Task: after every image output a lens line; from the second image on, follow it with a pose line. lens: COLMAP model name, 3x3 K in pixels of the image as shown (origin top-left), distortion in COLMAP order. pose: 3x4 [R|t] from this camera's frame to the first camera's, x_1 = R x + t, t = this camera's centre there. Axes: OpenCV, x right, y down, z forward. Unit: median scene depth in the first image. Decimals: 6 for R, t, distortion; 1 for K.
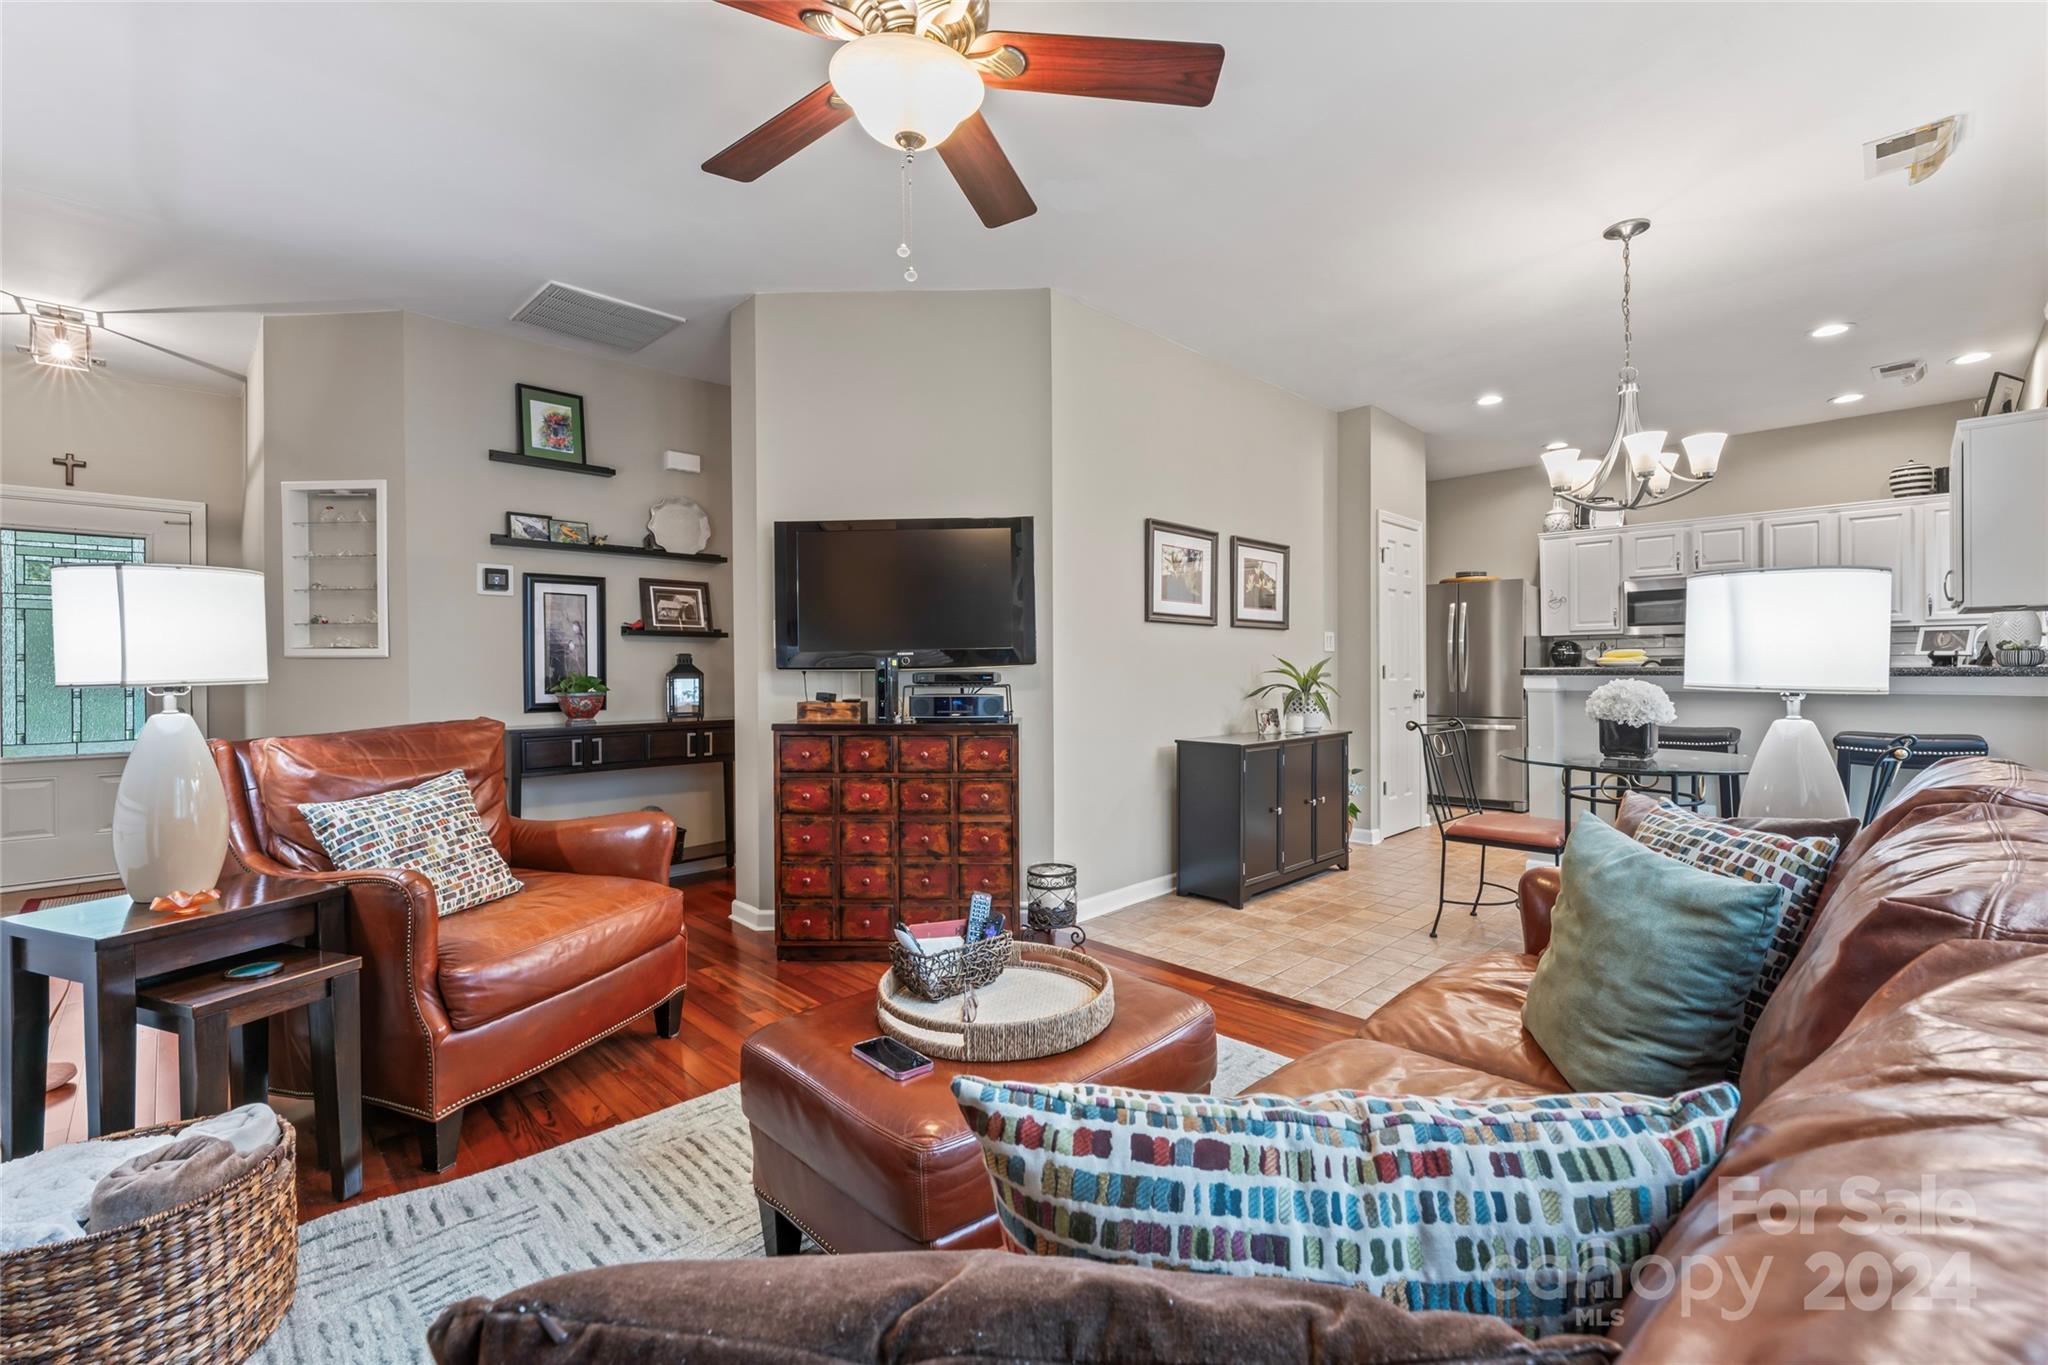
lens RADIAL K [[883.5, 0, 1015.2], [0, 883.5, 686.3], [0, 0, 1]] dist [-0.009703, -0.000301]
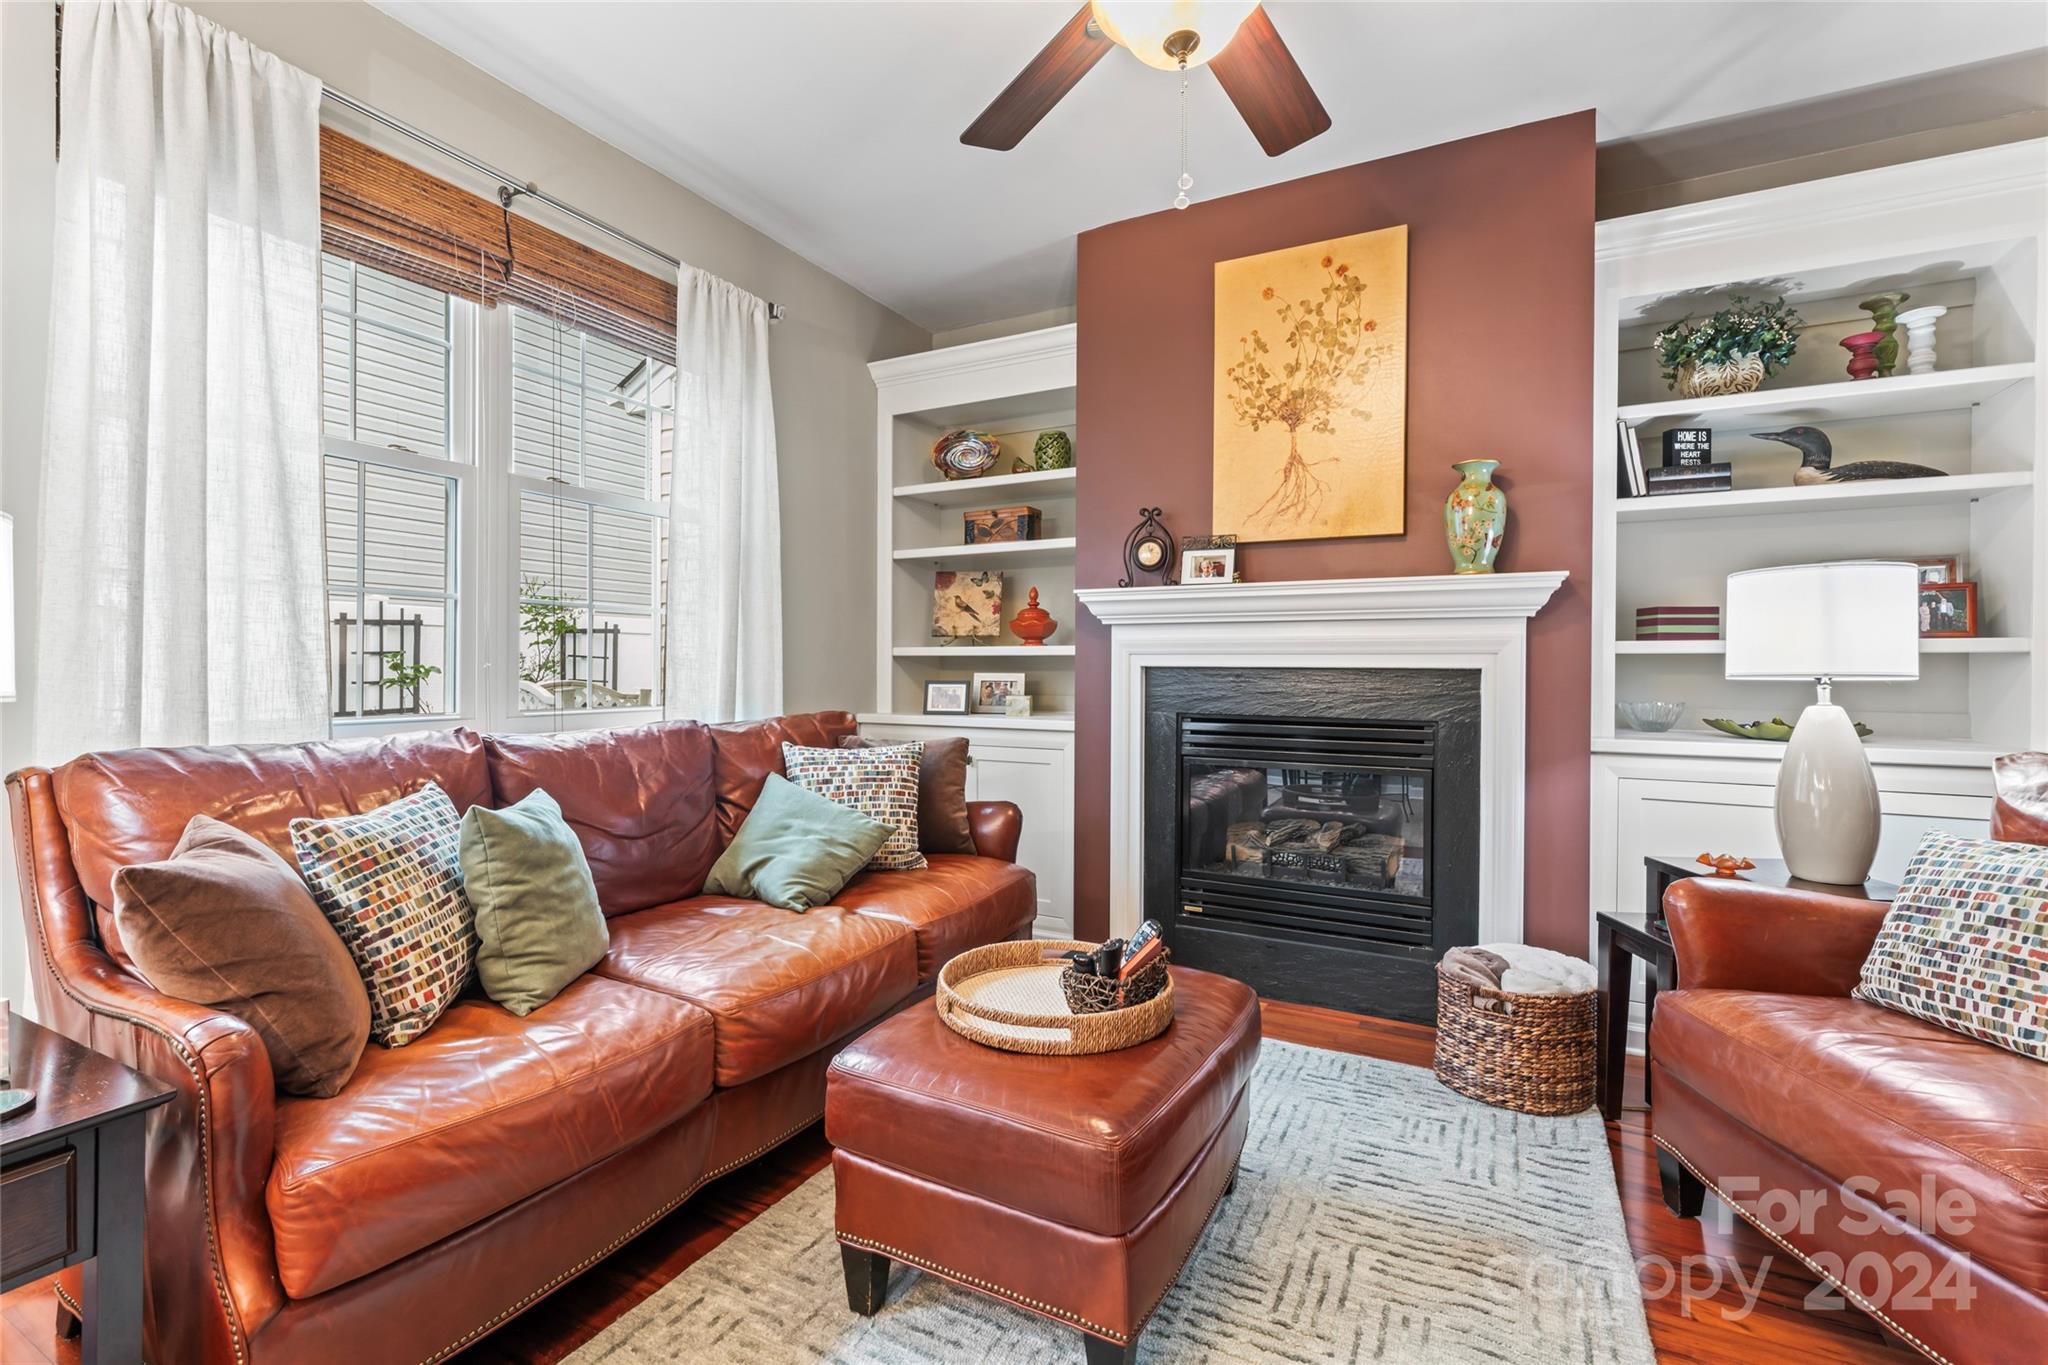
lens RADIAL K [[914.1, 0, 1014.8], [0, 914.1, 670.3], [0, 0, 1]] dist [-0.000602, -0.000233]
pose [[-0.954653, 0.001261, -0.297720, 0.114149], [-0.007160, 0.999605, 0.027192, -0.012540], [0.297636, 0.028091, -0.954266, 0.696051]]
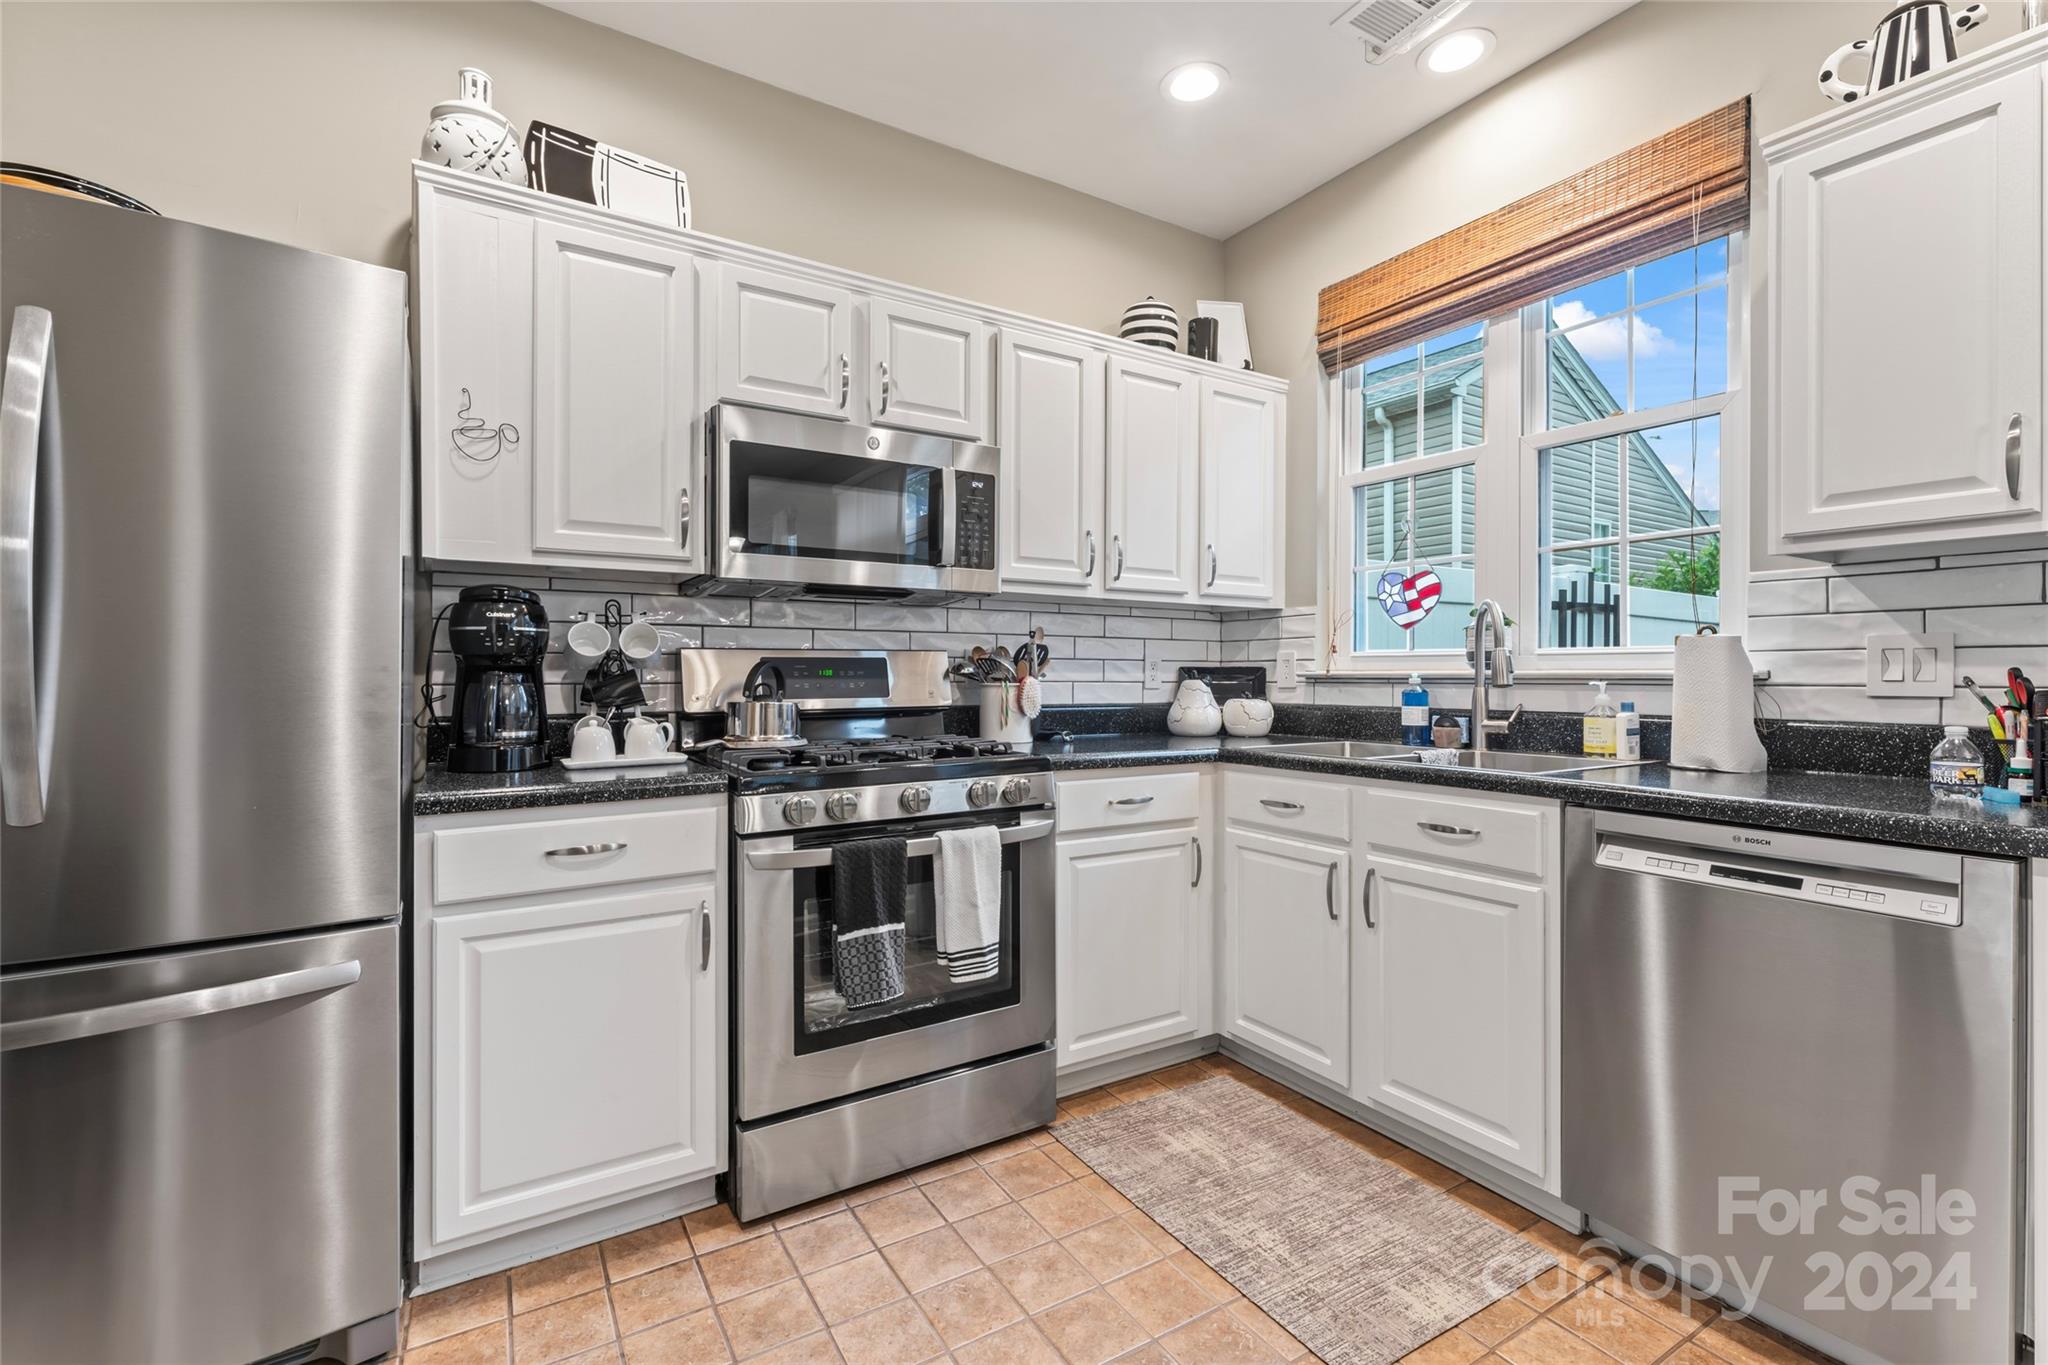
lens RADIAL K [[883.5, 0, 1024.4], [0, 883.5, 676.4], [0, 0, 1]] dist [-0.009703, -0.000301]
pose [[0.216159, 0.000463, 0.976358, 0.536076], [0.018127, 0.999826, -0.004487, -0.024888], [-0.976190, 0.018669, 0.216113, 1.089234]]
